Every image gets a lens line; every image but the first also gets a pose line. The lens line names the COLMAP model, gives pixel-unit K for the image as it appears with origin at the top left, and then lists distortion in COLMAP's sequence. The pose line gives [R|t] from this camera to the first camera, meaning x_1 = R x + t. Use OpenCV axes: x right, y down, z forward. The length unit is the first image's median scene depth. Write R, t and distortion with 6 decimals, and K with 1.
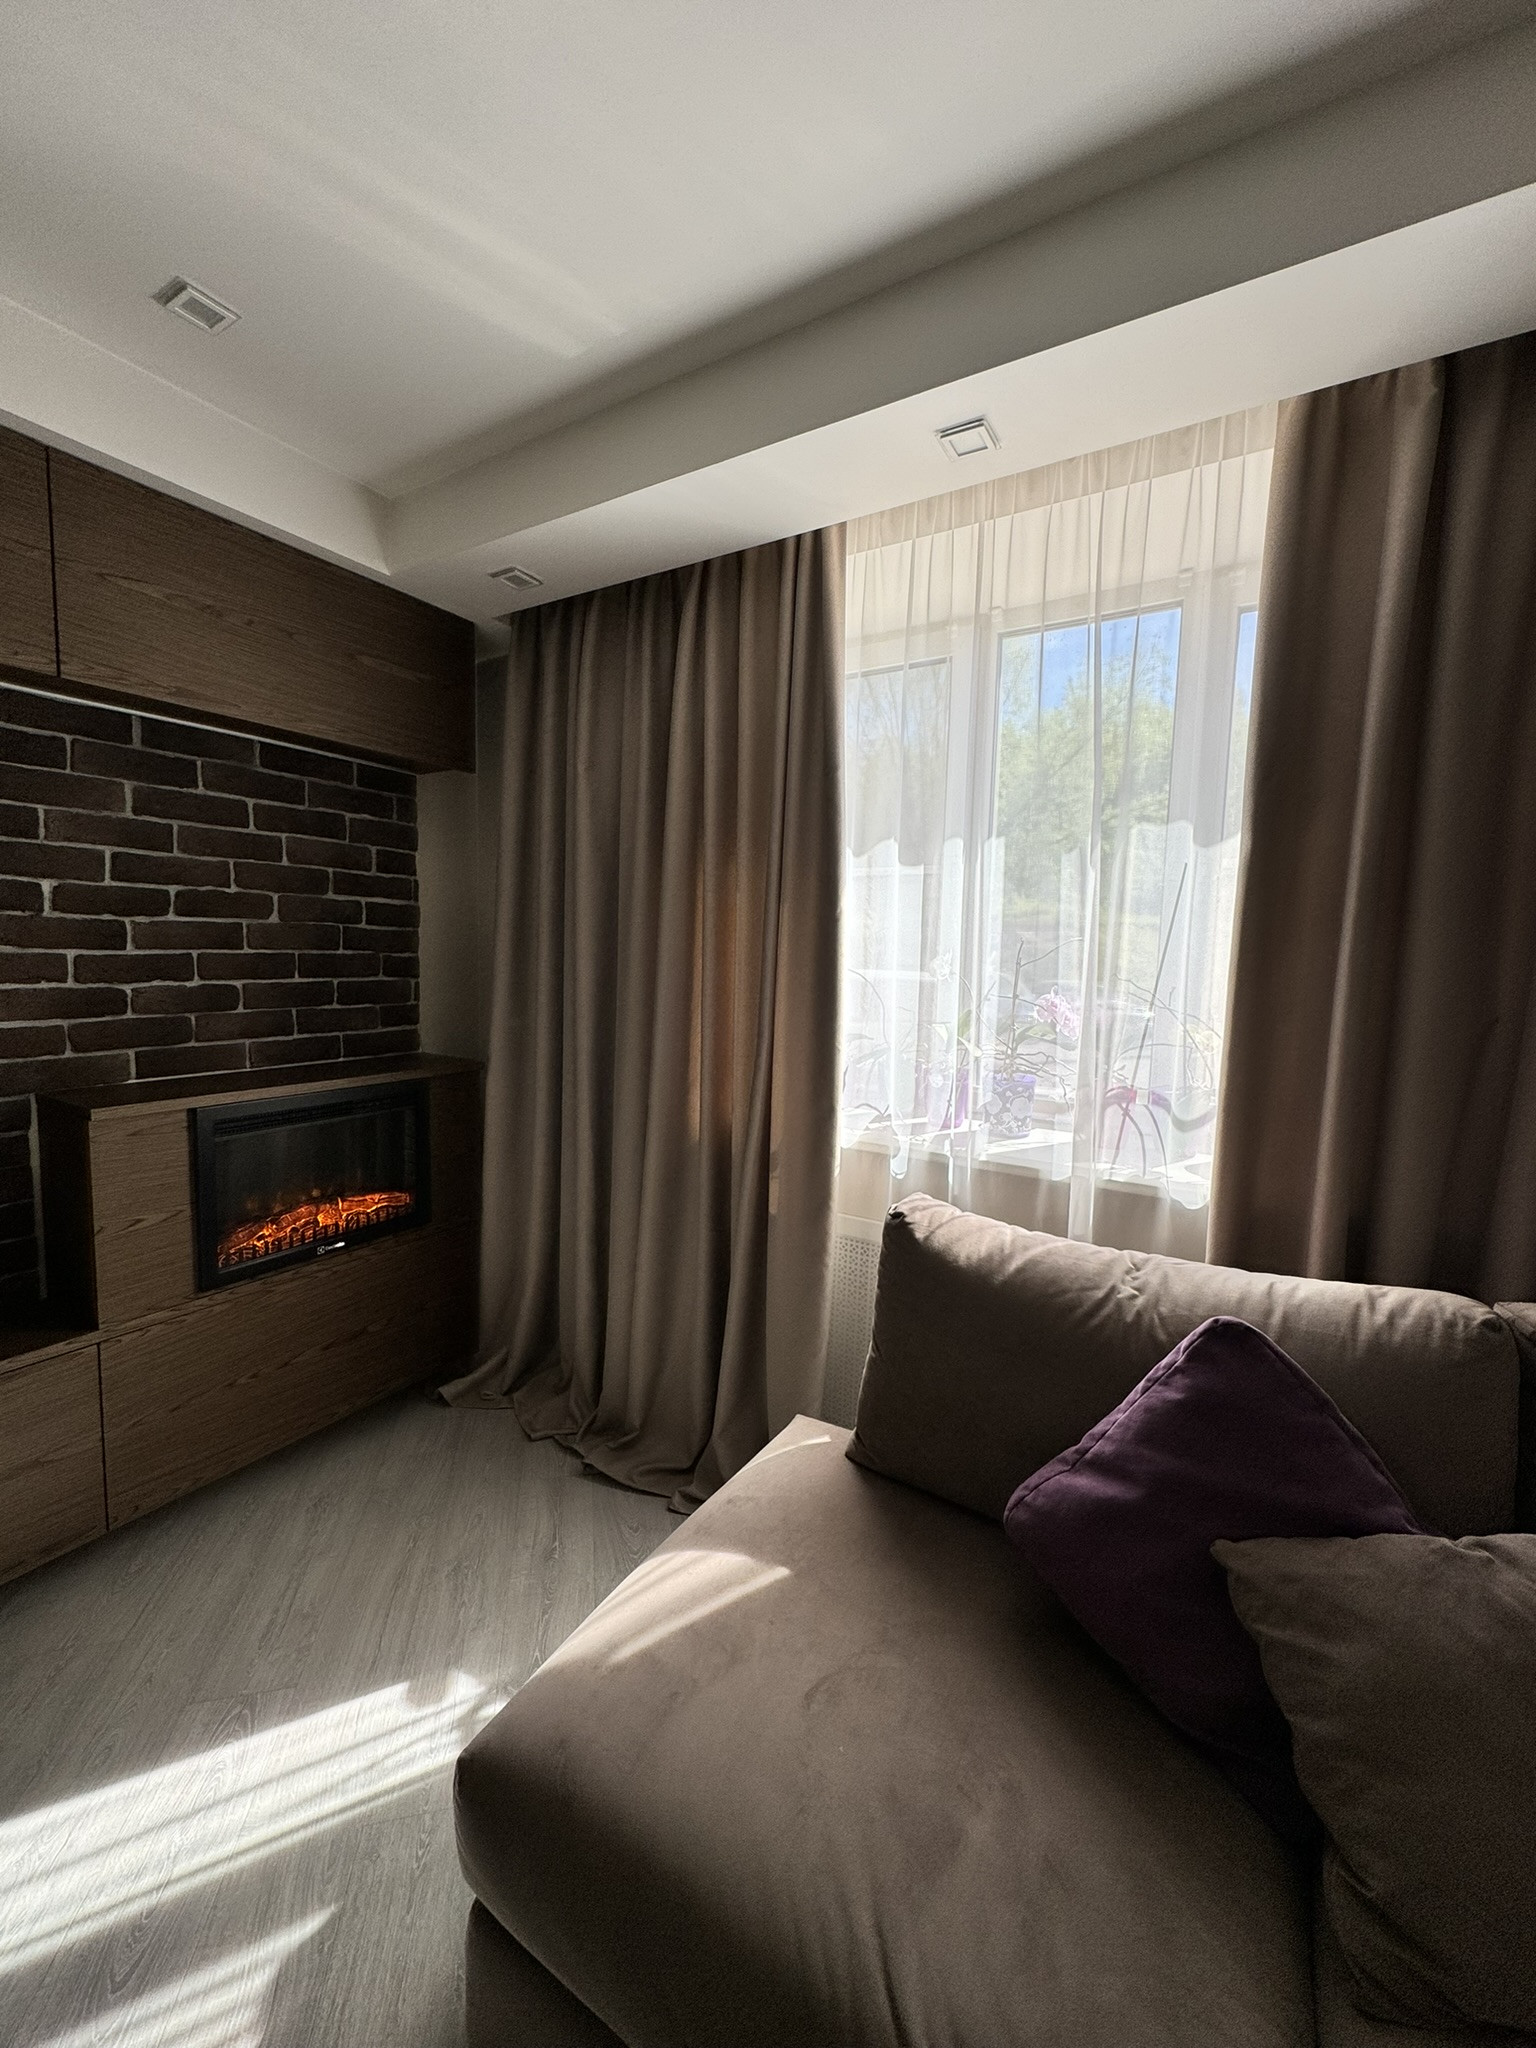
lens RADIAL K [[813.6, 0, 786.7], [0, 813.6, 1025.8], [0, 0, 1]] dist [-0.000070, 0.000030]
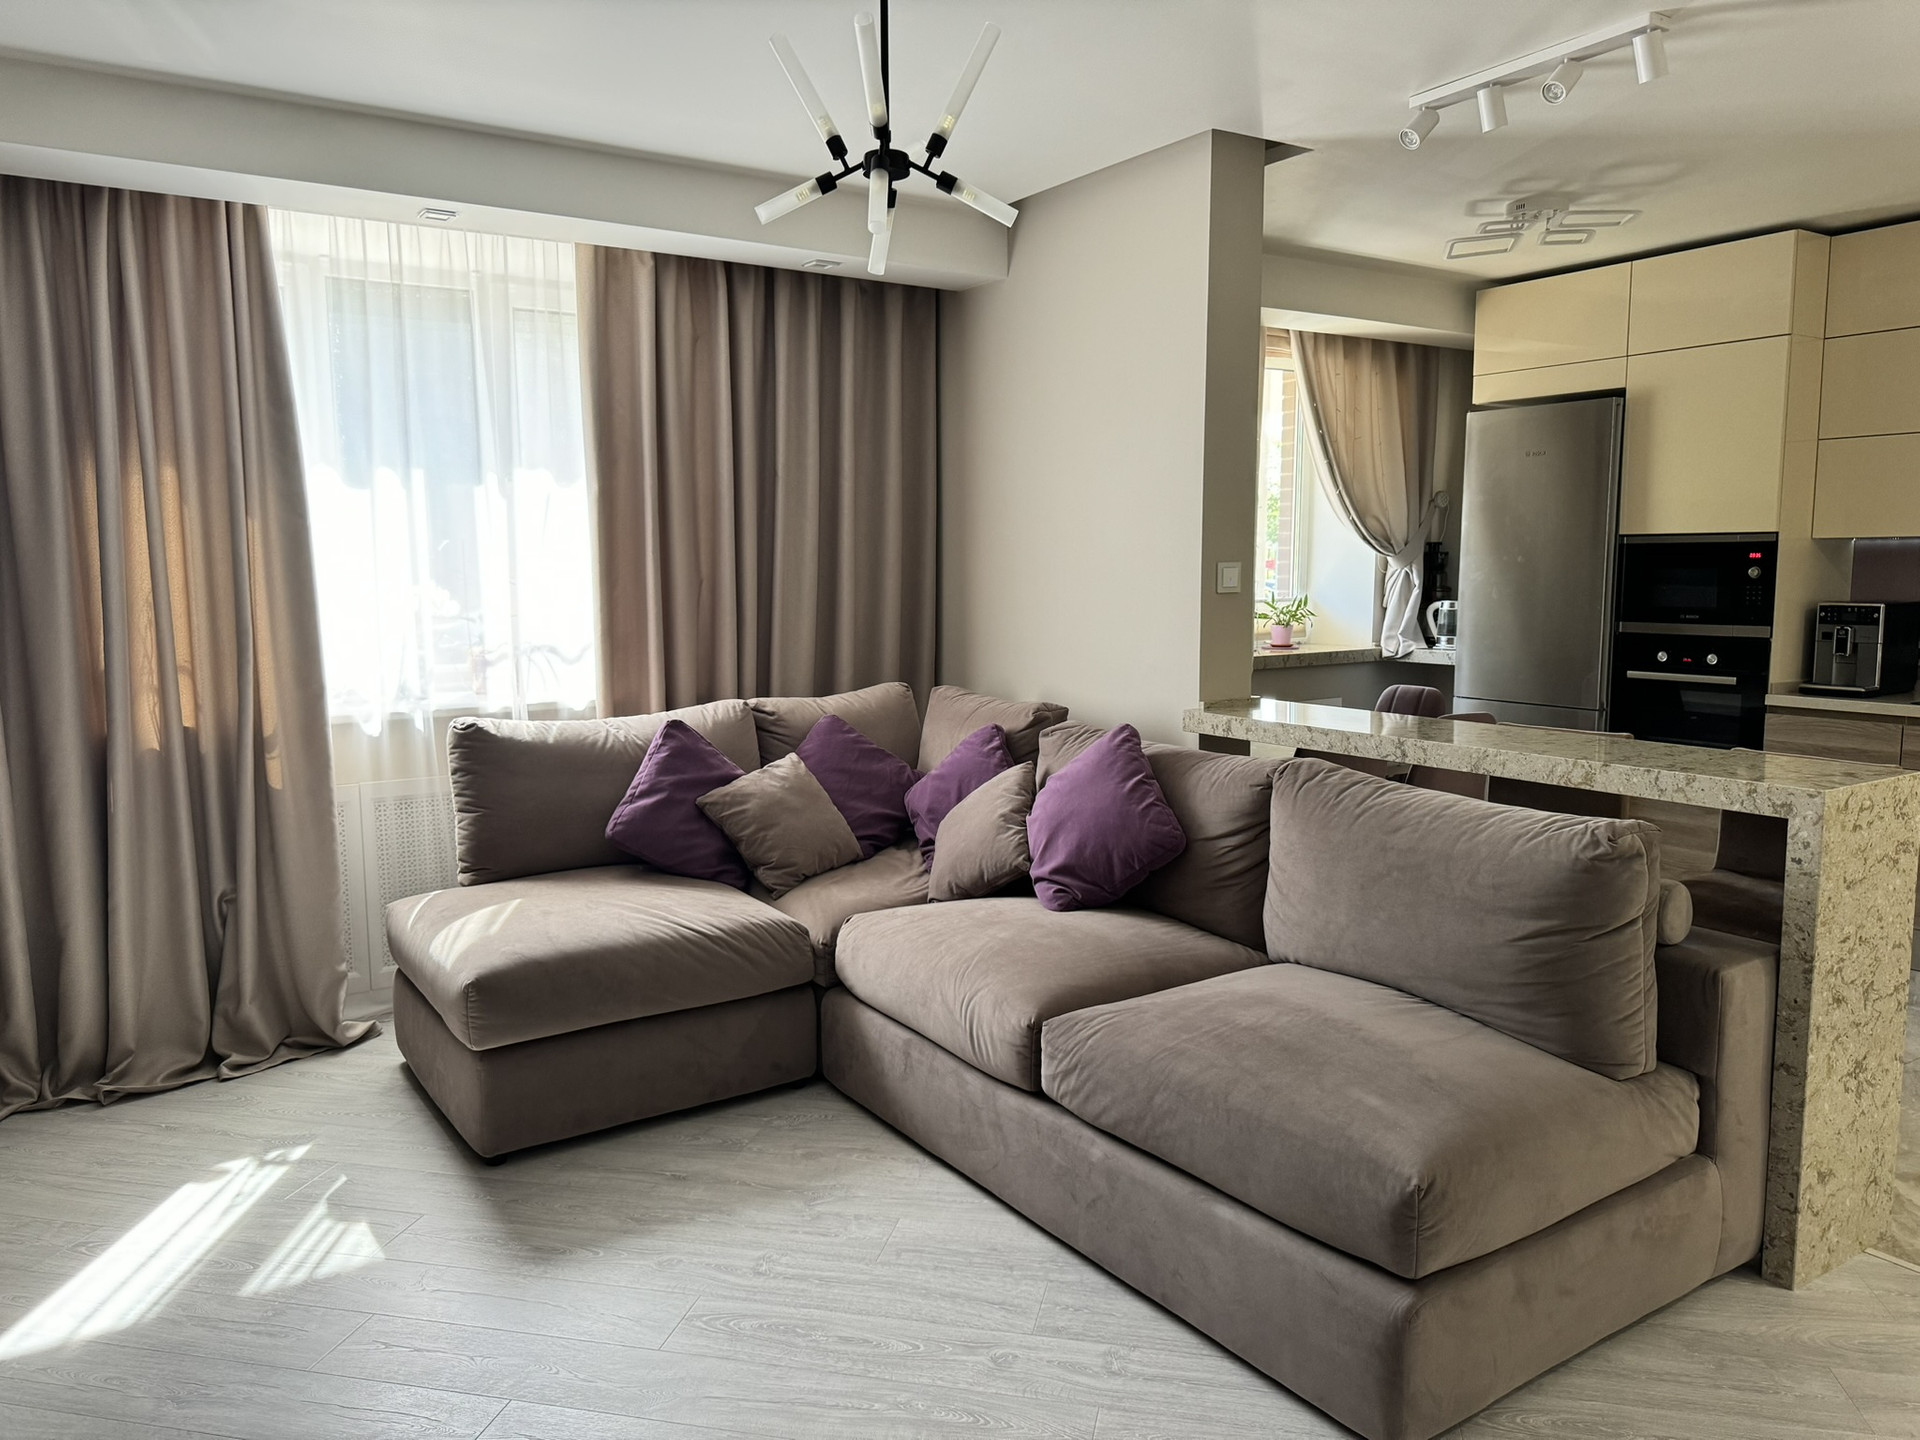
lens RADIAL K [[1375.2, 0, 960.0], [0, 1375.2, 720.0], [0, 0, 1]] dist [-0.002246, -0.001790]
pose [[0.442976, -0.130587, 0.886972, -1.866602], [0.099904, 0.990363, 0.095915, 0.067480], [-0.890950, 0.046124, 0.451753, -1.057943]]
